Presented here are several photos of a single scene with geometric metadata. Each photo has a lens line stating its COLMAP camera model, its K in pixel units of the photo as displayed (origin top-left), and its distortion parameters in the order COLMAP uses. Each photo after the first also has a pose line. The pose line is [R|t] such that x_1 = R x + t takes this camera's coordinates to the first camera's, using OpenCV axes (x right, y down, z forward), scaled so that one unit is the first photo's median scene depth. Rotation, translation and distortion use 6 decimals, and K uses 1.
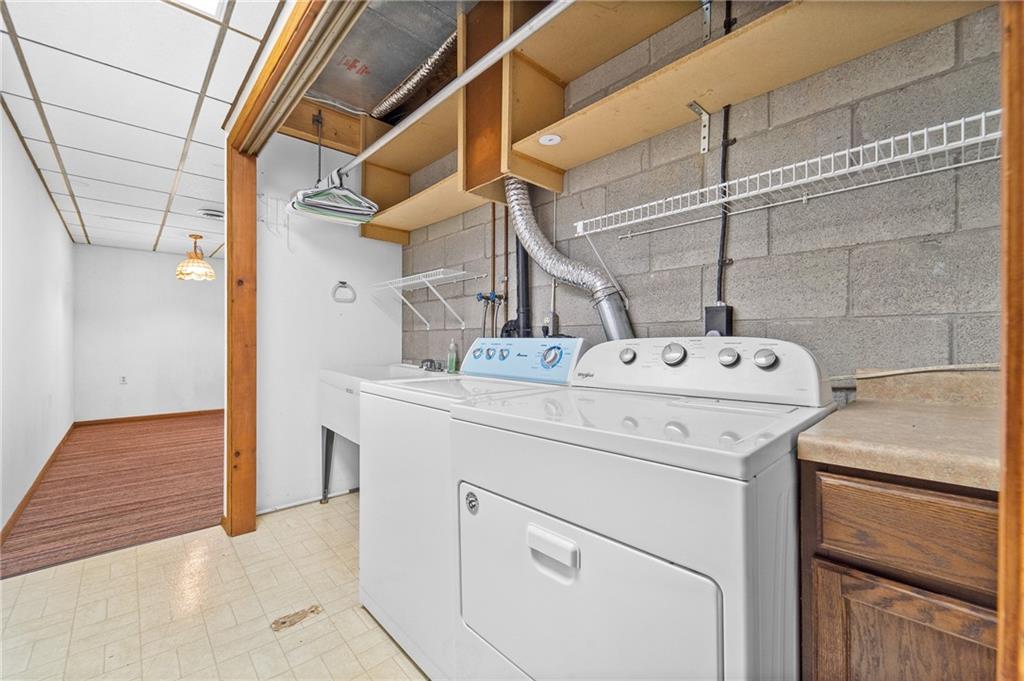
lens RADIAL K [[416.7, 0, 505.8], [0, 416.7, 339.7], [0, 0, 1]] dist [0.000254, 0.000069]
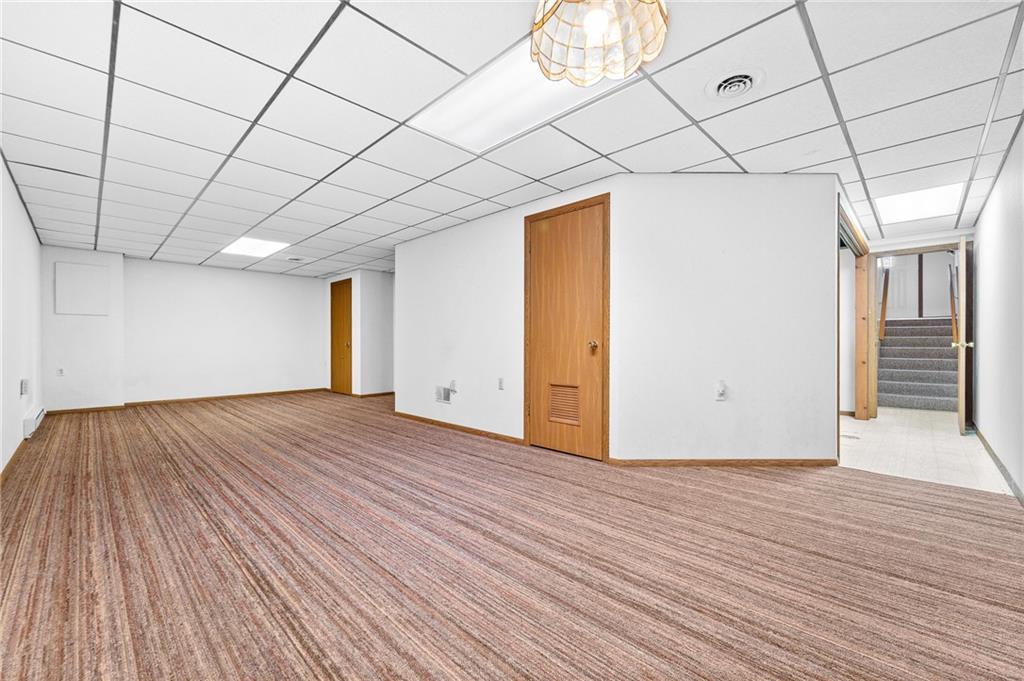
lens RADIAL K [[416.7, 0, 505.8], [0, 416.7, 339.7], [0, 0, 1]] dist [0.000254, 0.000069]
pose [[-0.048547, 0.001238, 0.998820, -1.736340], [0.003904, 0.999992, -0.001050, 0.028549], [-0.998813, 0.003849, -0.048551, 1.876374]]
